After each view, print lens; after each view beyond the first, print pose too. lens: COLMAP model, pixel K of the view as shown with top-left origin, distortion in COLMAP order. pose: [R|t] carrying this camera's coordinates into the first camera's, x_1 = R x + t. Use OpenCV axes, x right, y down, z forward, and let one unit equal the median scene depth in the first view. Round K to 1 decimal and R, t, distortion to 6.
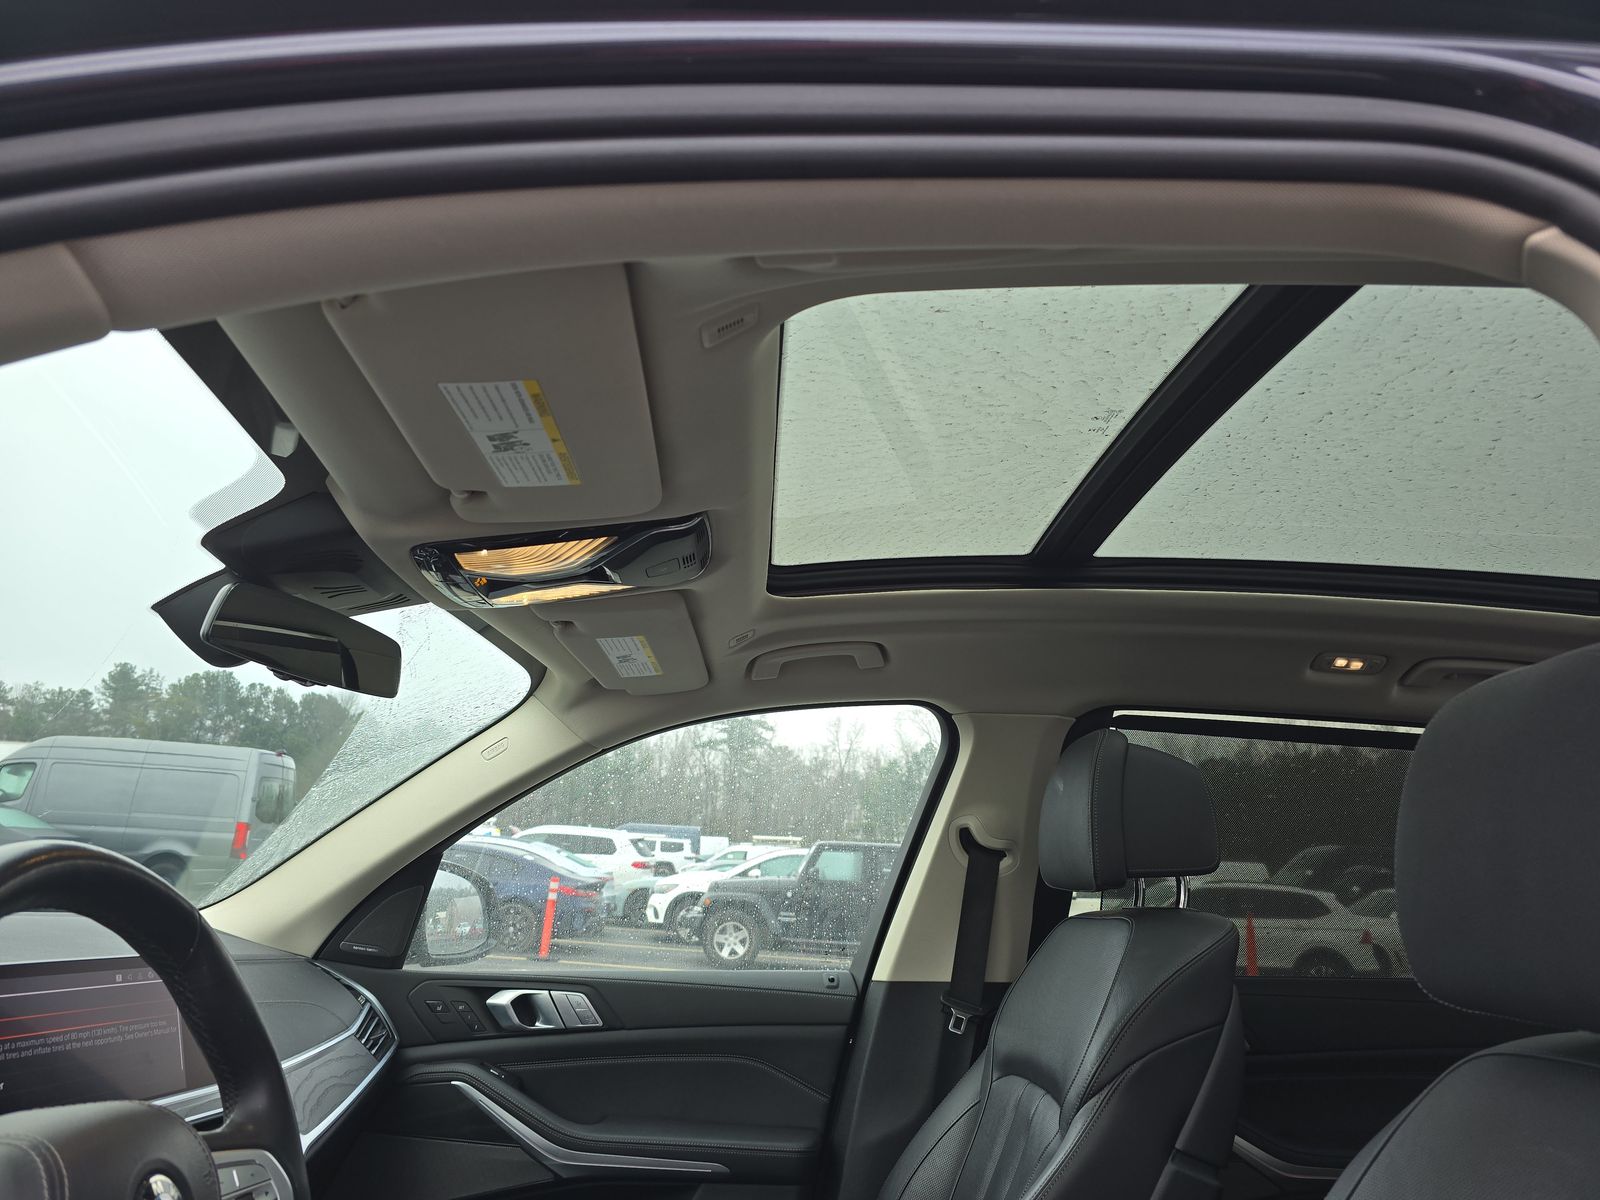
lens RADIAL K [[1095.0, 0, 806.0], [0, 1095.0, 592.8], [0, 0, 1]] dist [0.044228, -0.015171]
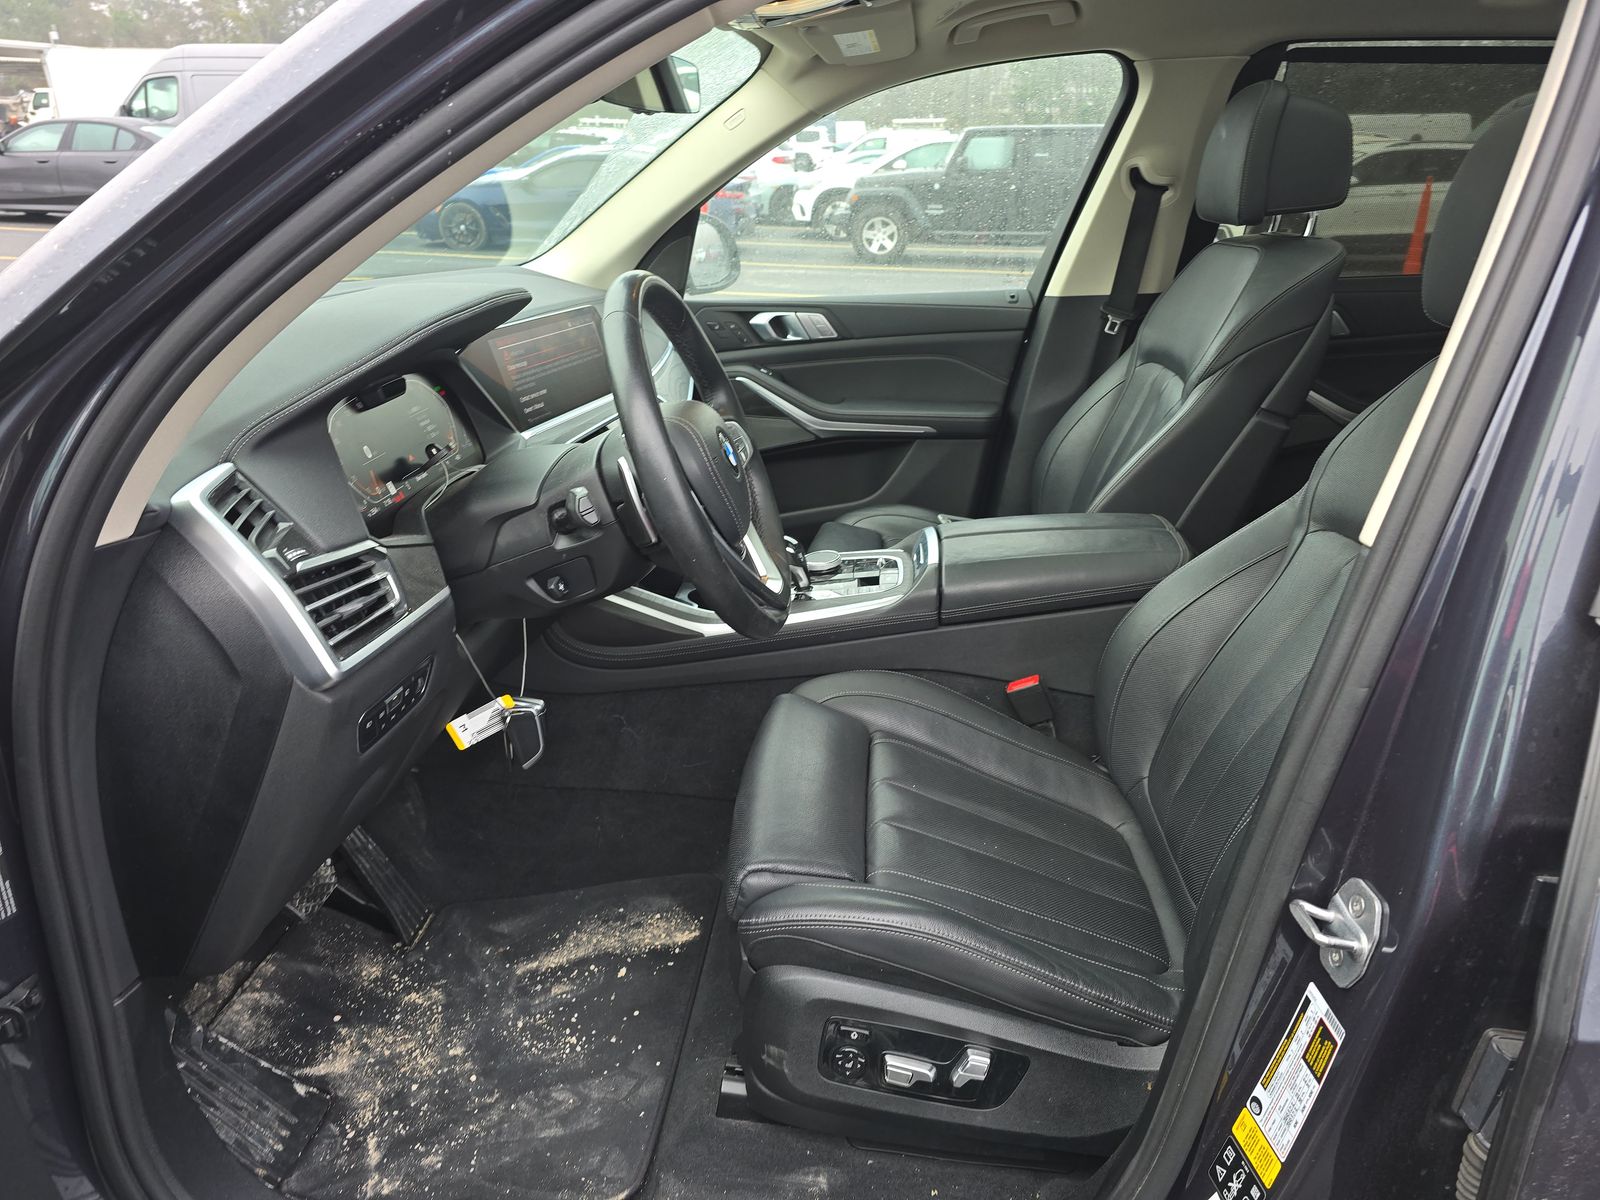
lens RADIAL K [[1095.0, 0, 799.6], [0, 1095.0, 597.8], [0, 0, 1]] dist [0.044228, -0.015171]
pose [[0.991013, 0.000283, -0.133769, -0.051744], [0.078363, 0.809219, 0.582257, -0.128940], [0.108413, -0.587506, 0.801925, -0.256044]]
